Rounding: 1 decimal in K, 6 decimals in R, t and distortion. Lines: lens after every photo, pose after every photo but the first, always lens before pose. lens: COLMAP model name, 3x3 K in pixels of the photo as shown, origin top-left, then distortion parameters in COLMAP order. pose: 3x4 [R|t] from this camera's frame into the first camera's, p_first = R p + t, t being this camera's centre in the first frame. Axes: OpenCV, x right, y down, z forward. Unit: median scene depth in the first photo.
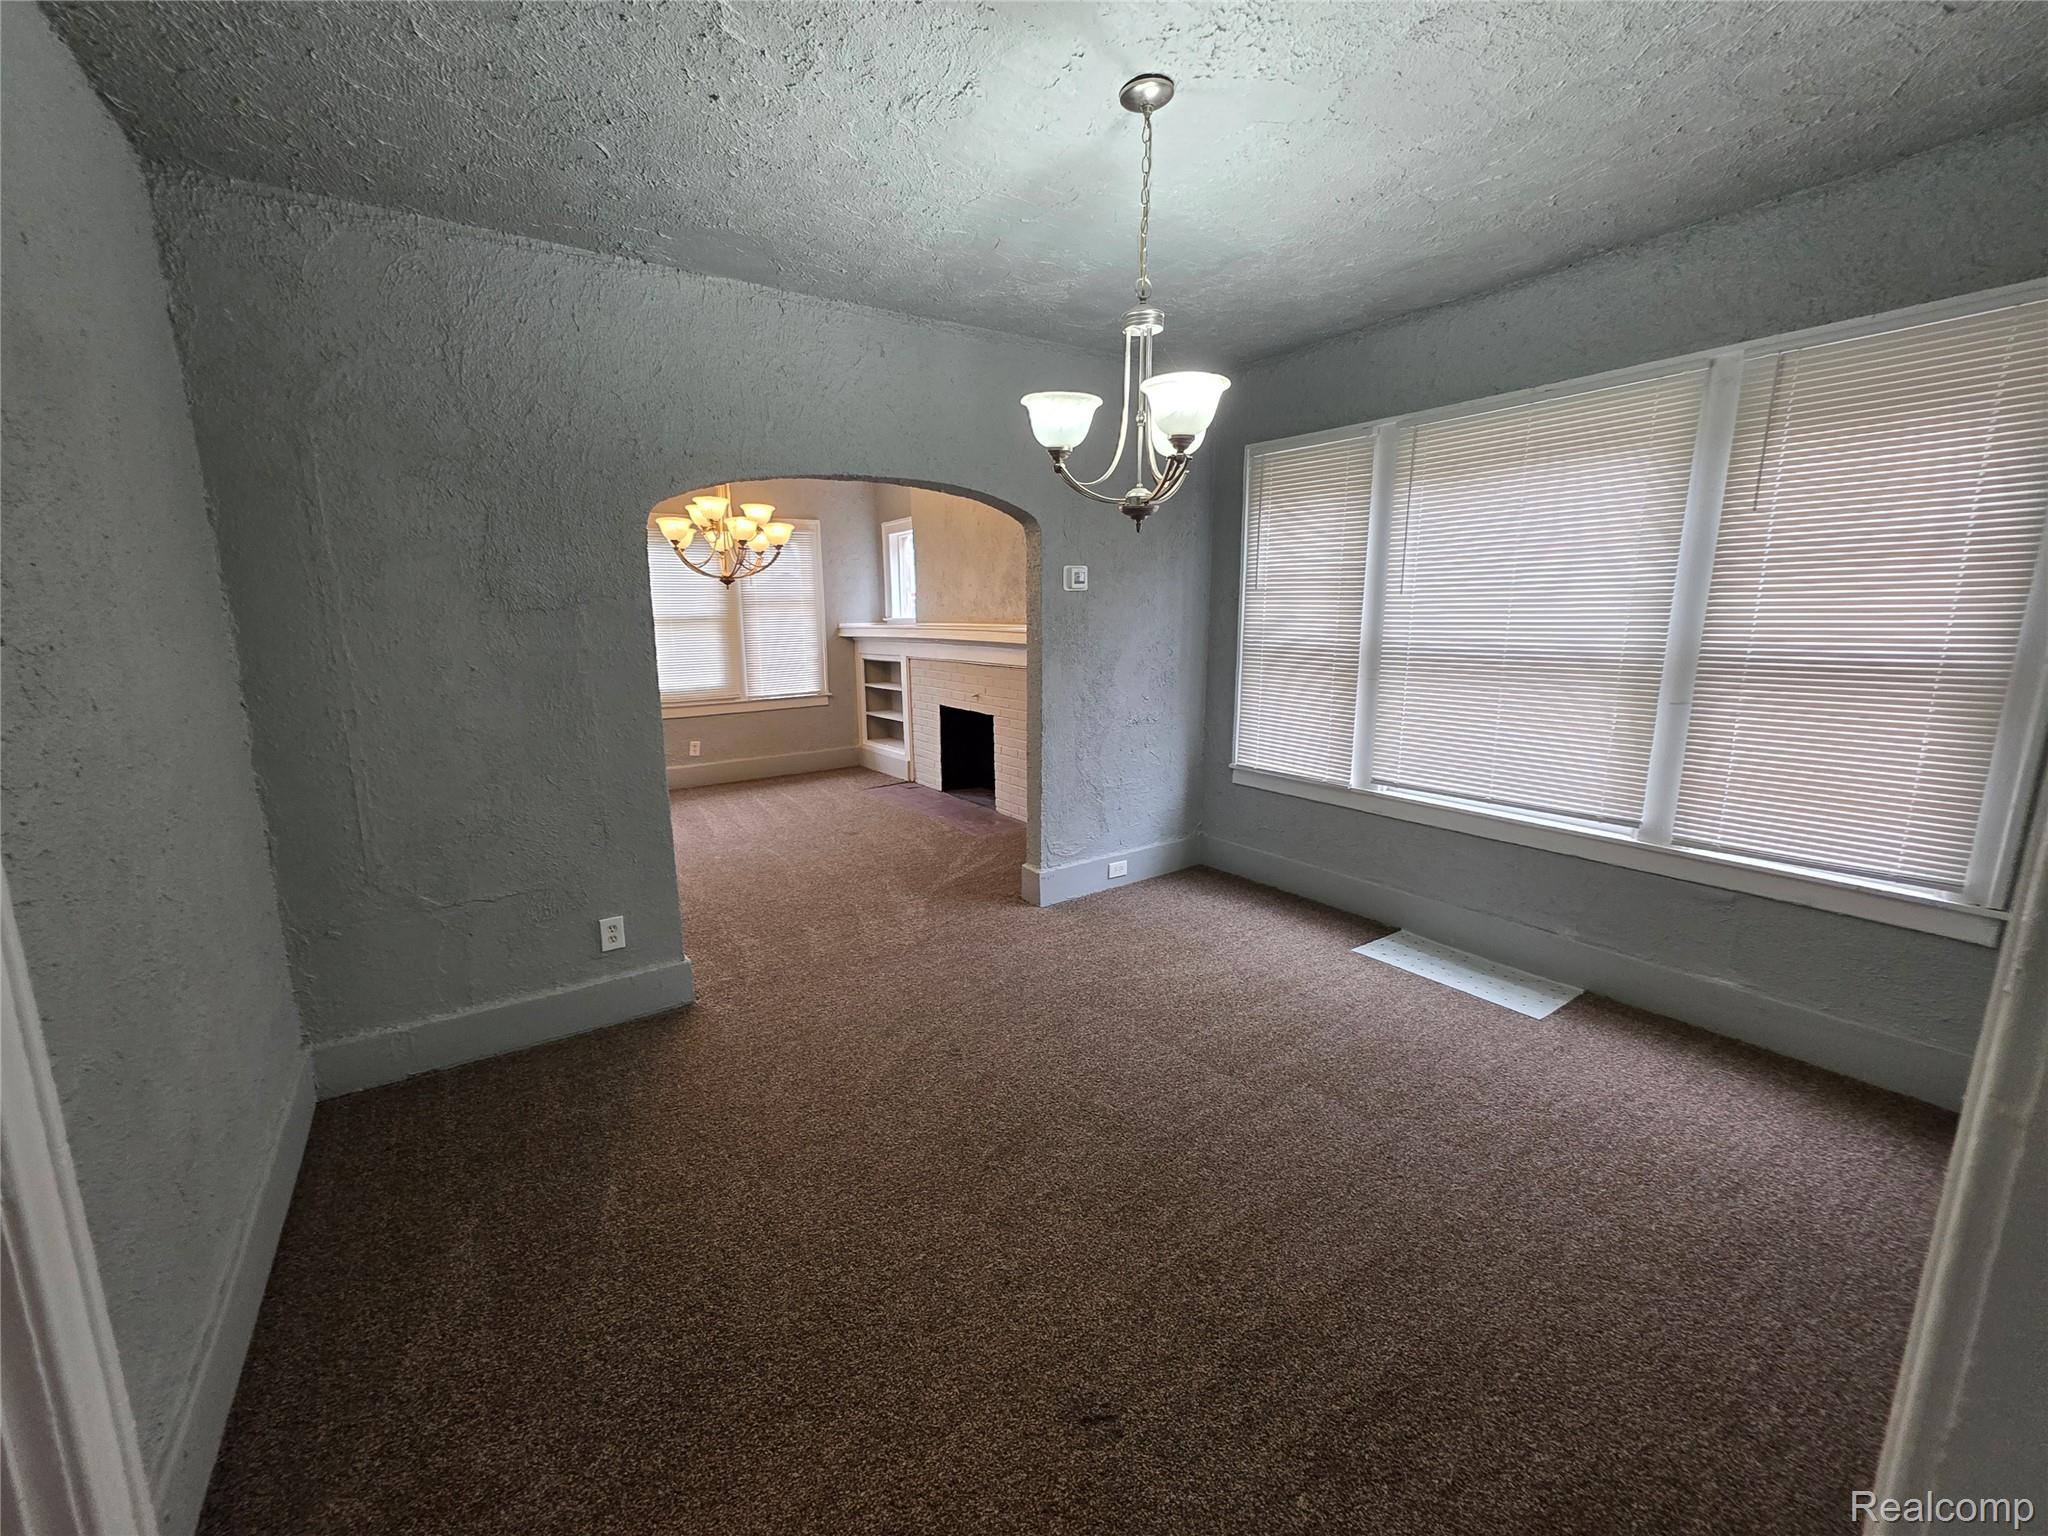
lens RADIAL K [[823.0, 0, 1016.1], [0, 823.0, 773.0], [0, 0, 1]] dist [0.010512, 0.000211]
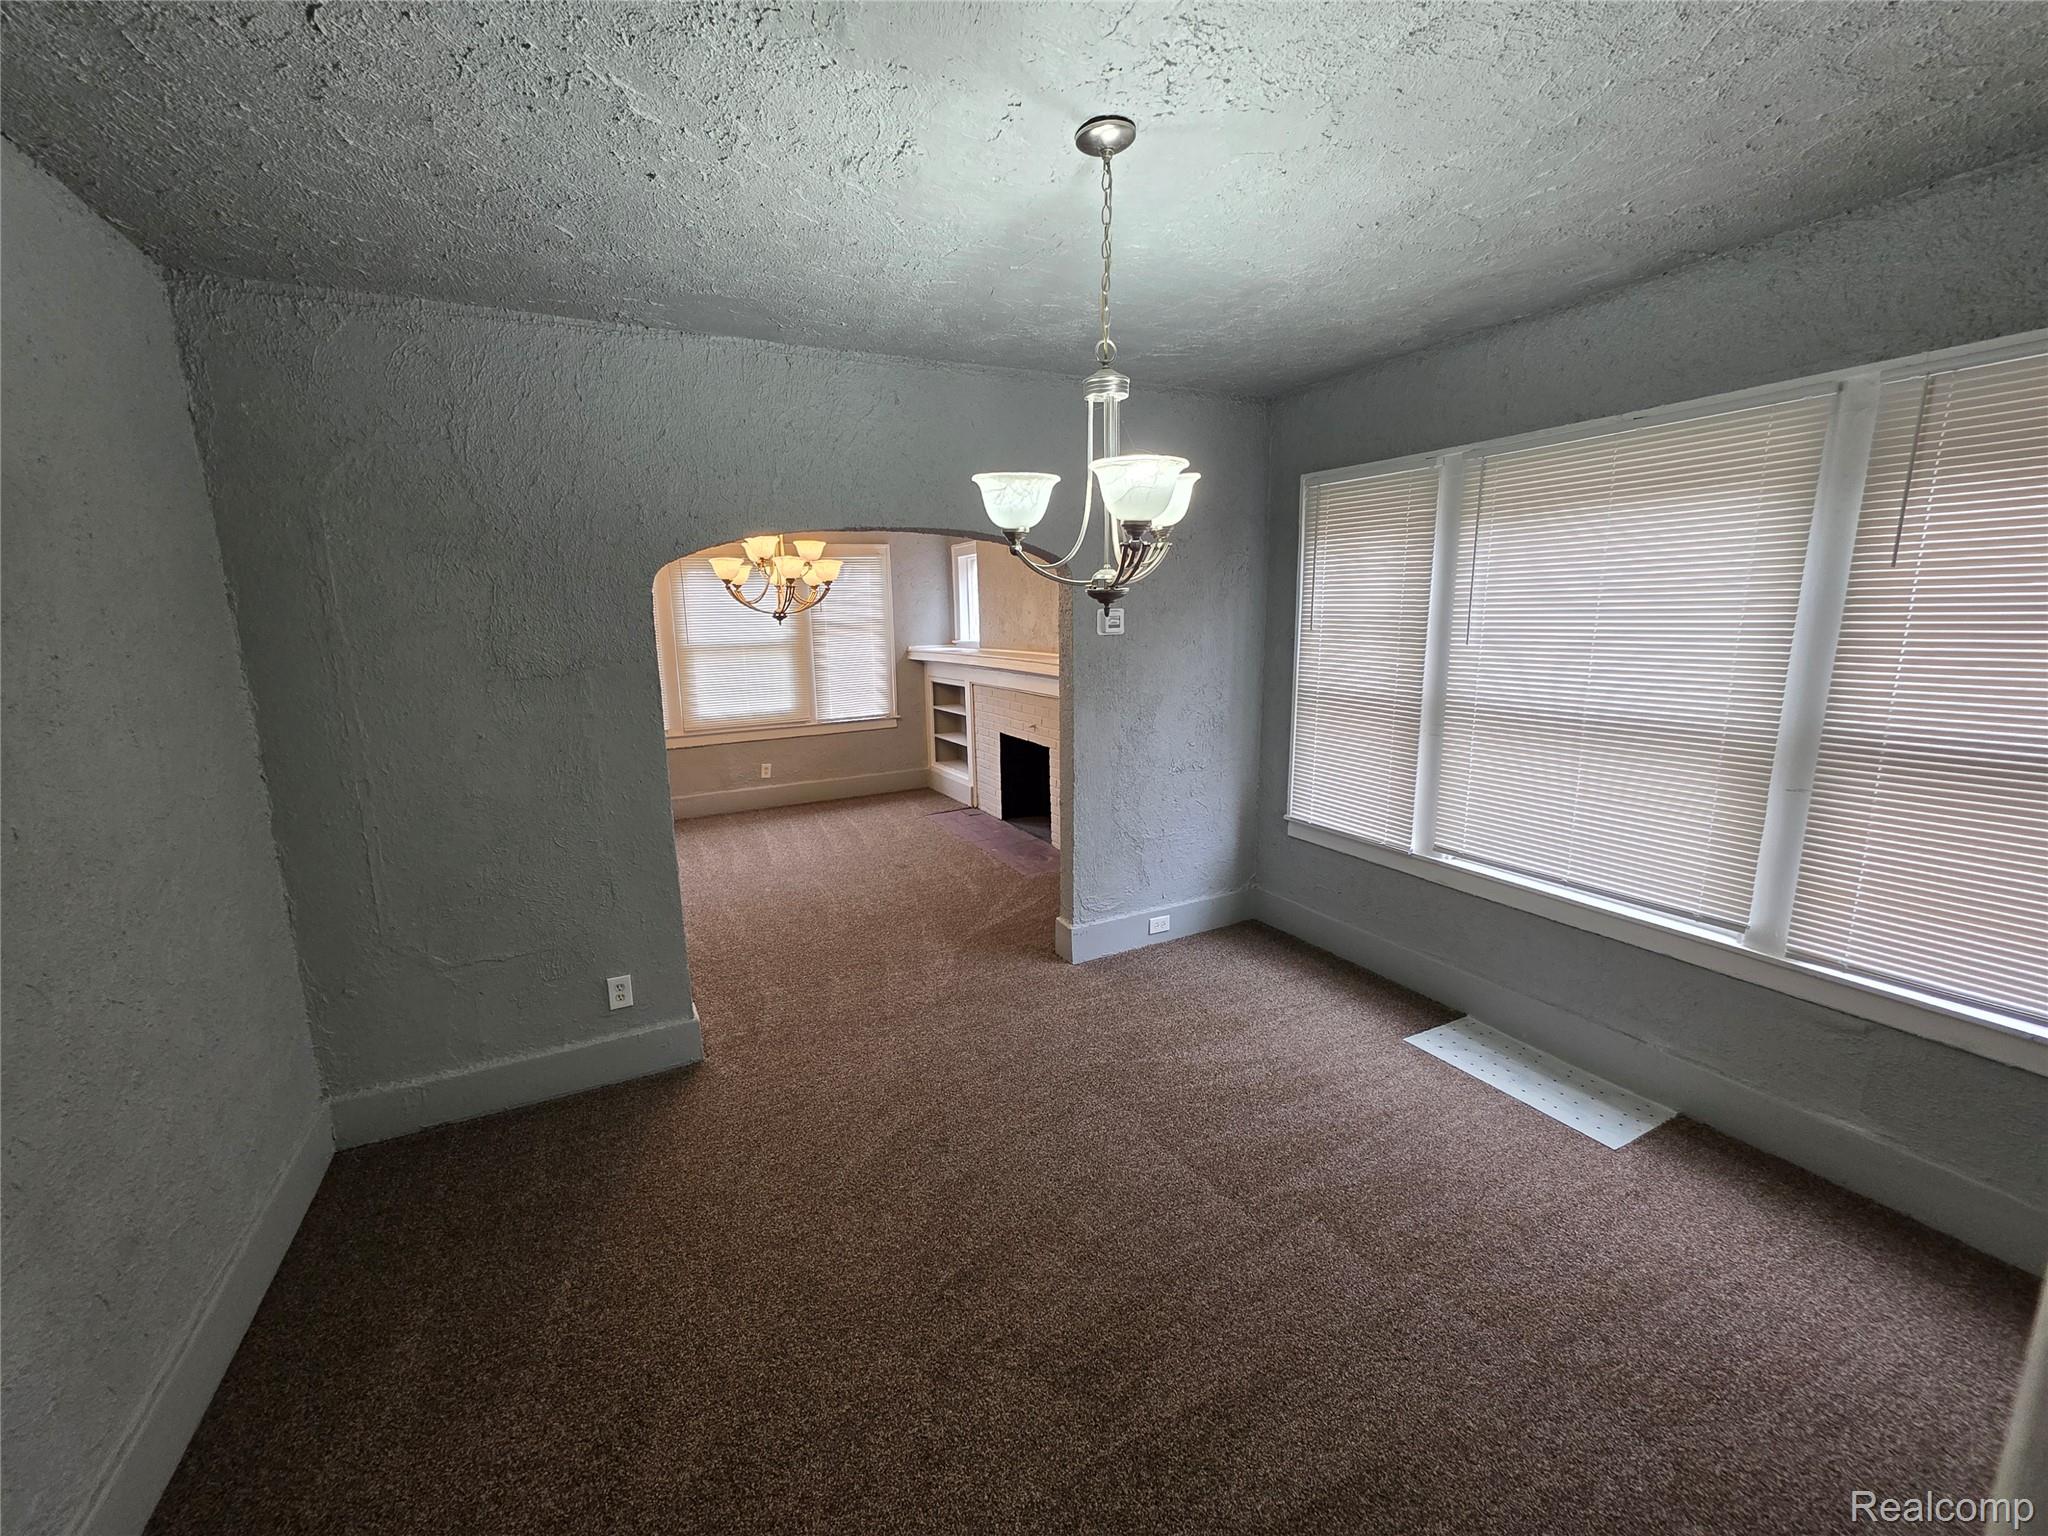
lens RADIAL K [[823.0, 0, 1016.1], [0, 823.0, 773.0], [0, 0, 1]] dist [0.010512, 0.000211]
pose [[0.992088, 0.015595, -0.124569, 0.118833], [-0.015614, 0.999878, 0.000824, -0.086690], [0.124566, 0.001127, 0.992211, 0.067871]]
